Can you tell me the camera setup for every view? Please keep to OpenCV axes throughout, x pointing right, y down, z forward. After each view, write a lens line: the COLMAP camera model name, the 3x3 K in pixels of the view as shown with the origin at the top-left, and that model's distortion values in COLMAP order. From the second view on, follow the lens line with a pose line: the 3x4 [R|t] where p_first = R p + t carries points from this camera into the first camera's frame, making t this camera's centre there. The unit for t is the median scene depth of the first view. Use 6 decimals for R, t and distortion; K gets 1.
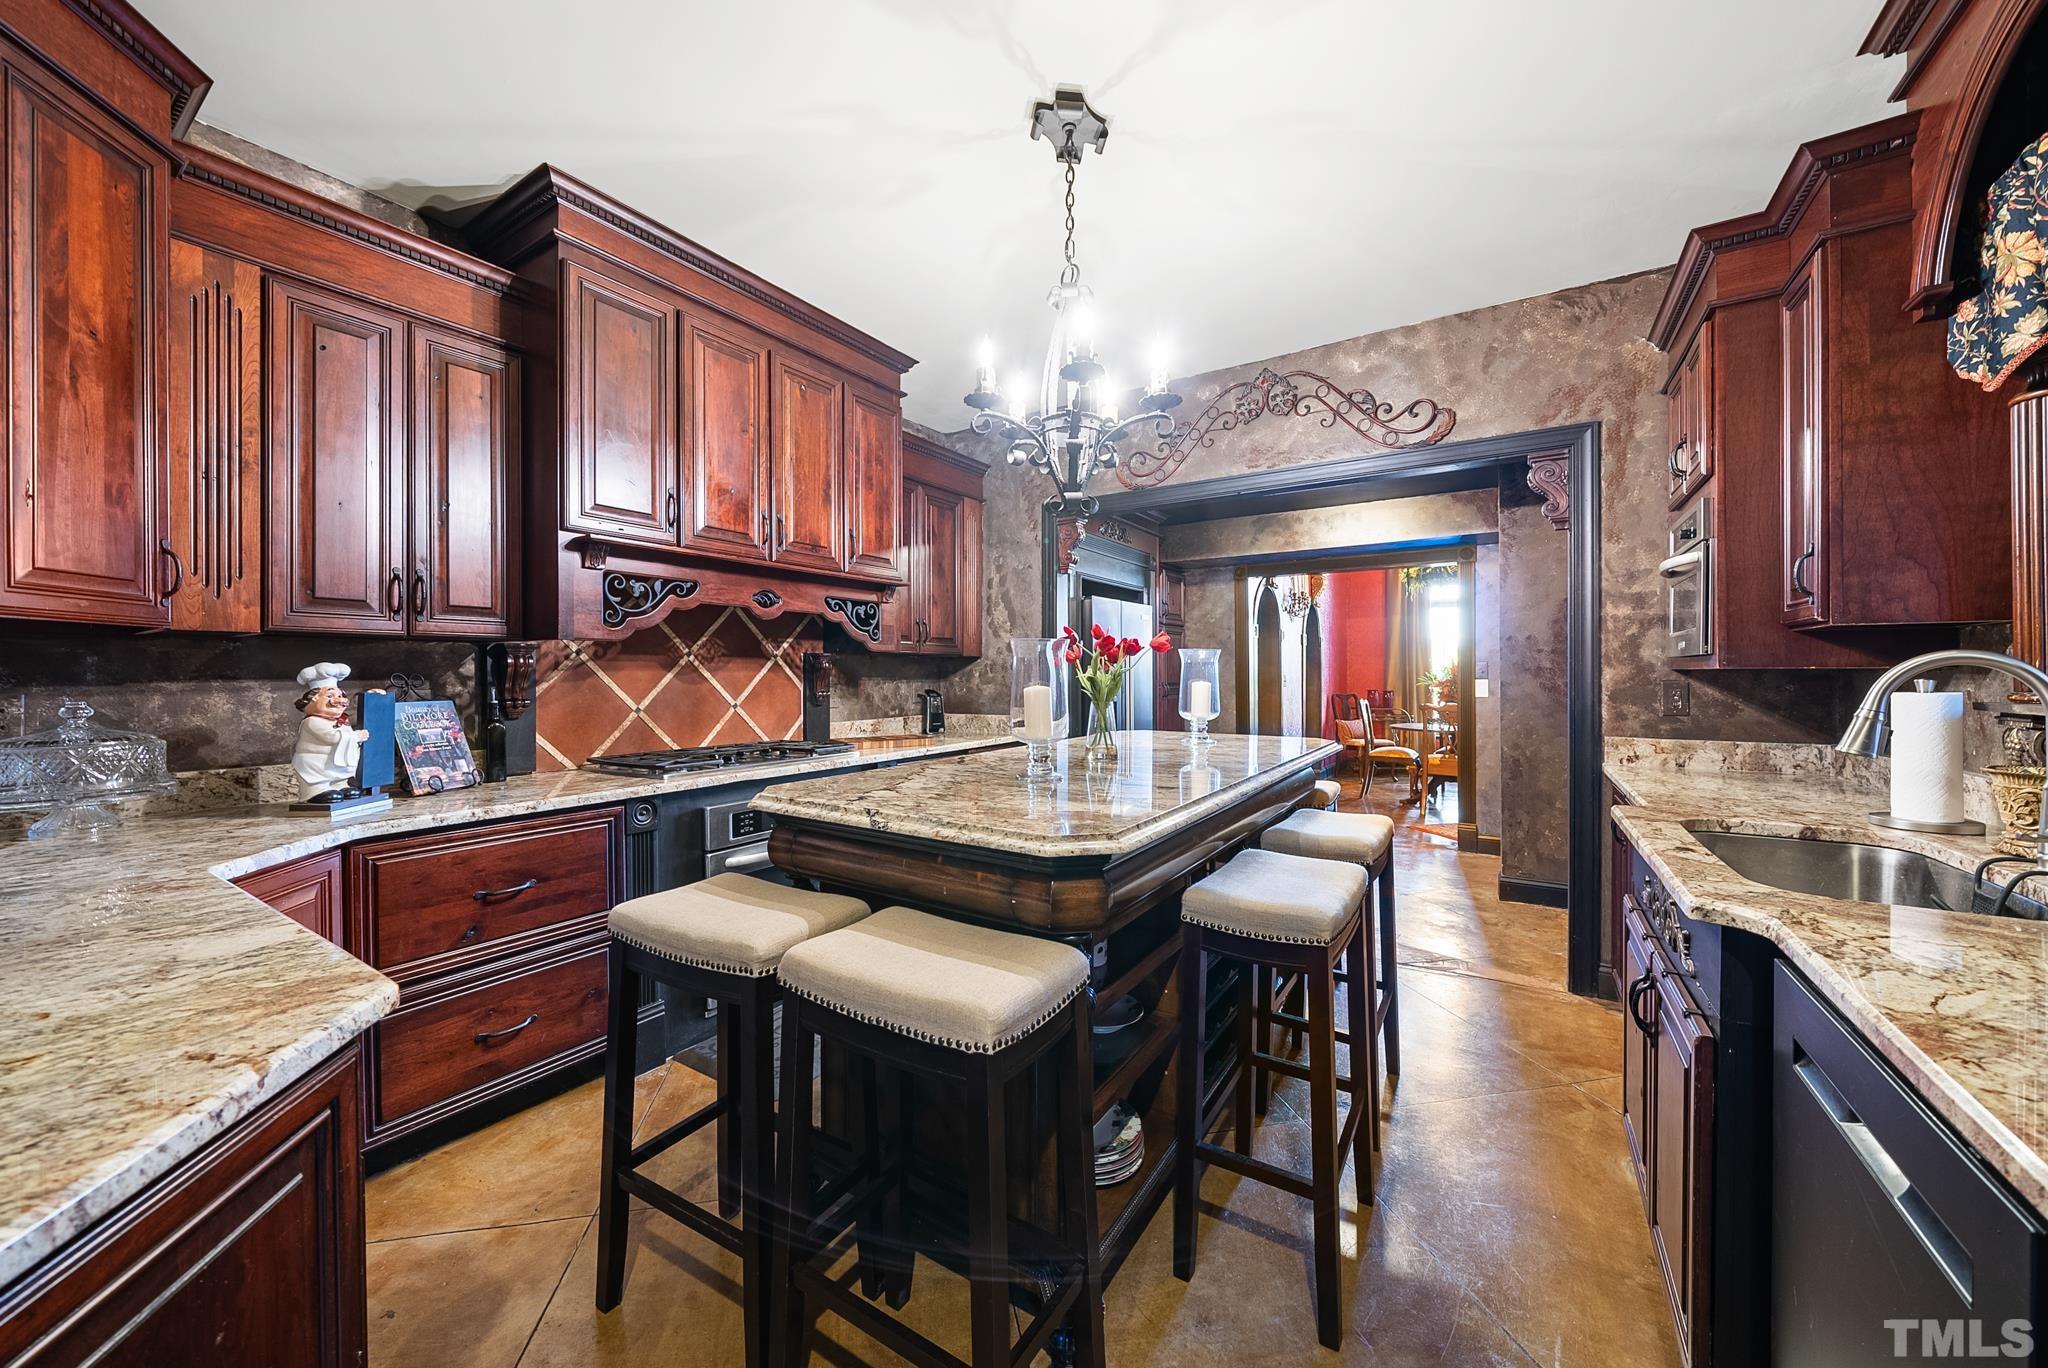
lens RADIAL K [[757.9, 0, 1022.1], [0, 757.9, 677.9], [0, 0, 1]] dist [-0.006175, 0.000254]
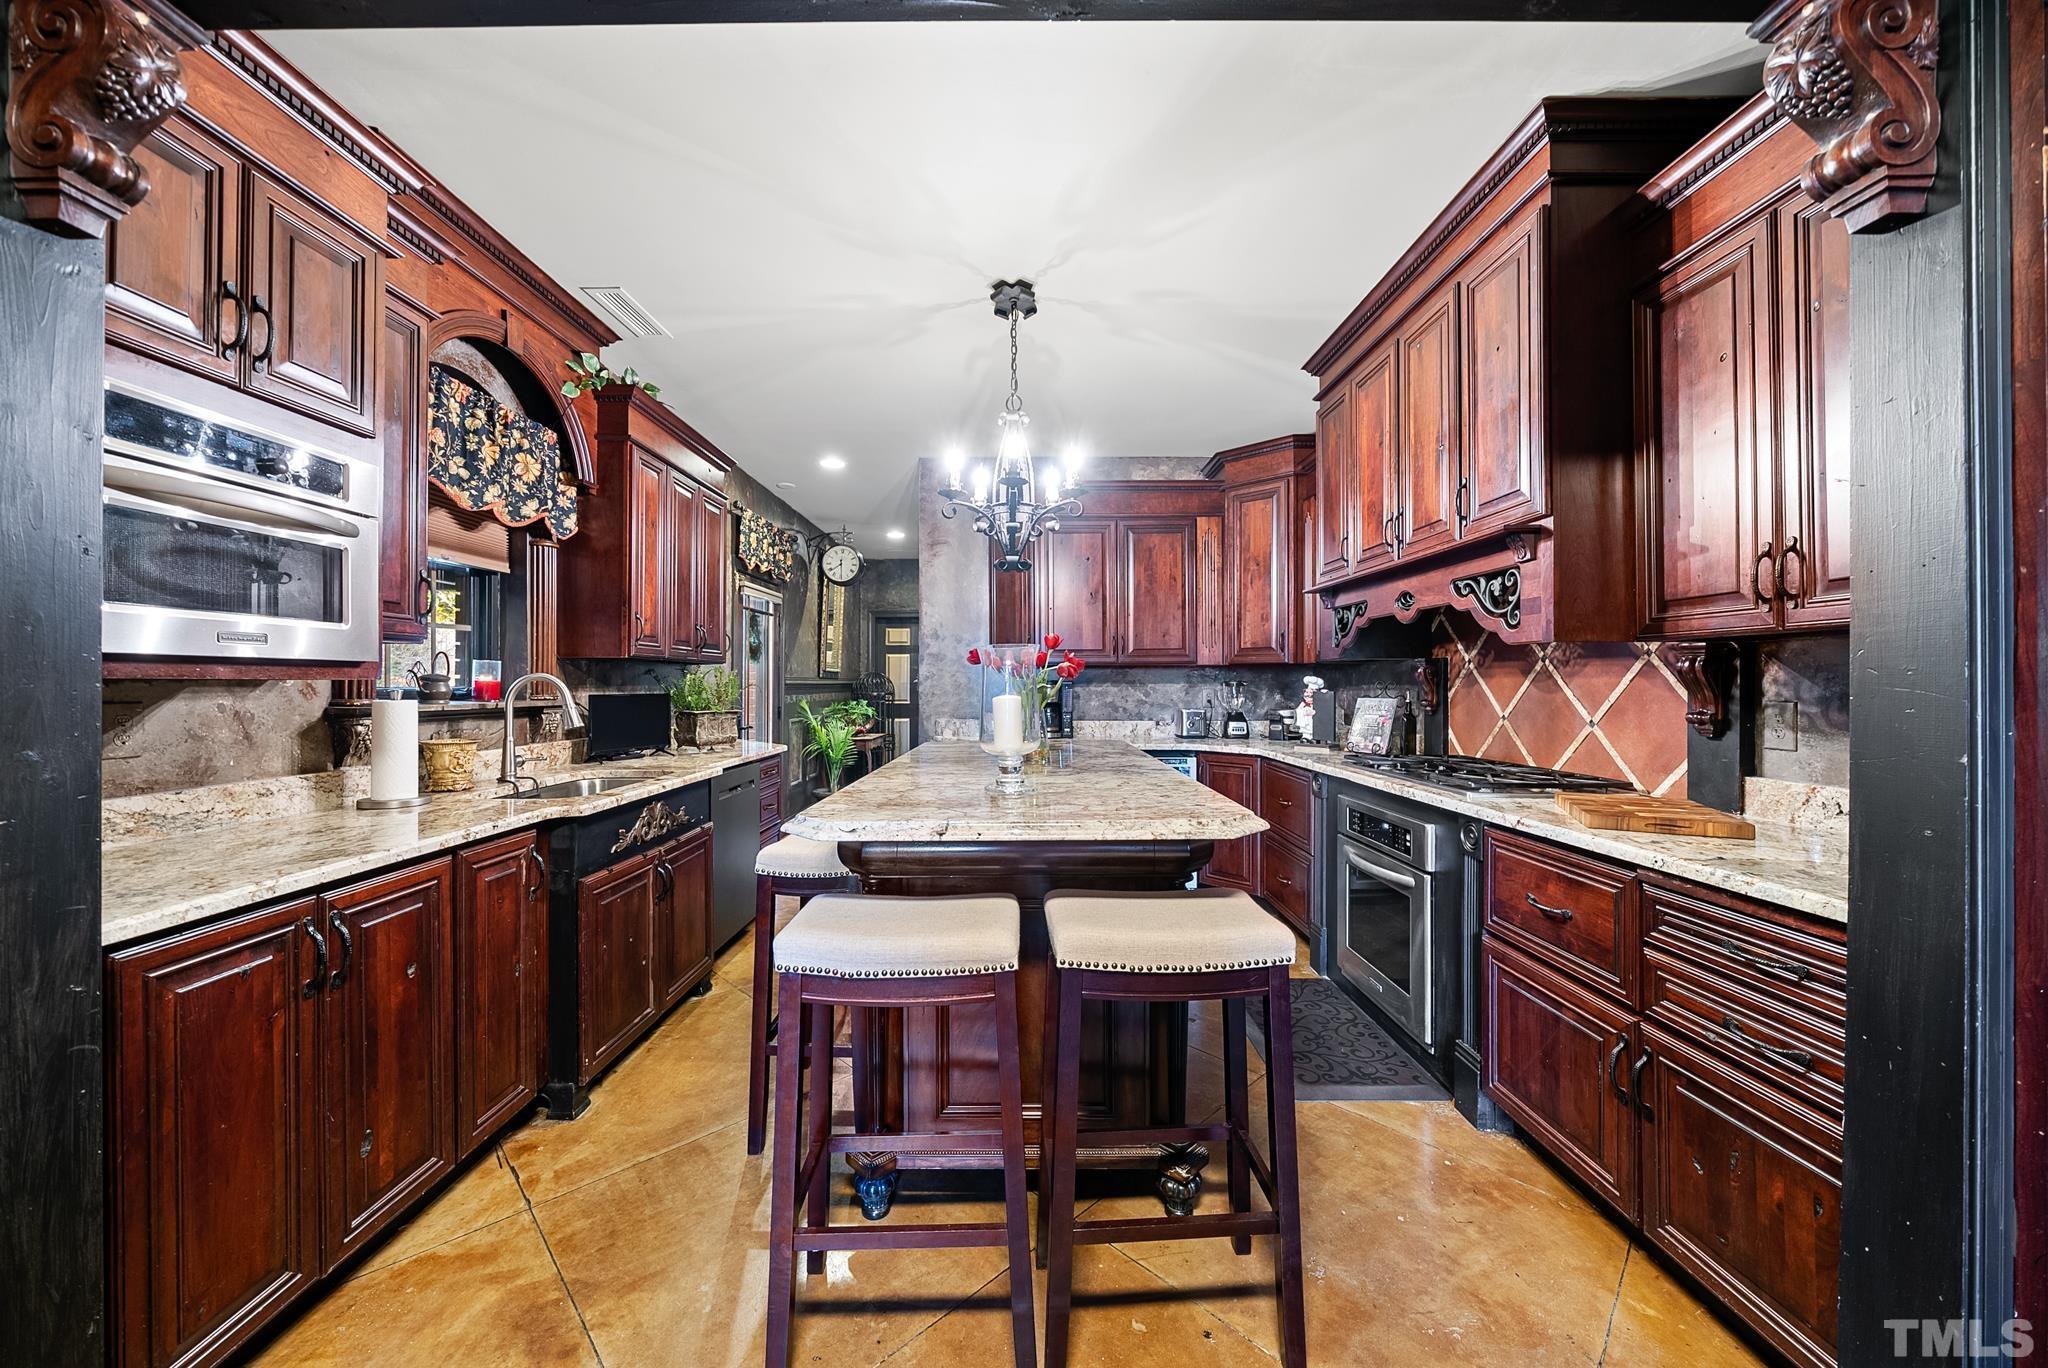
lens RADIAL K [[757.9, 0, 1028.6], [0, 757.9, 682.7], [0, 0, 1]] dist [-0.006175, 0.000254]
pose [[-0.835409, 0.007150, -0.549582, 0.505502], [0.005588, 0.999974, 0.004515, -0.010170], [0.549600, 0.000701, -0.835428, 1.372805]]
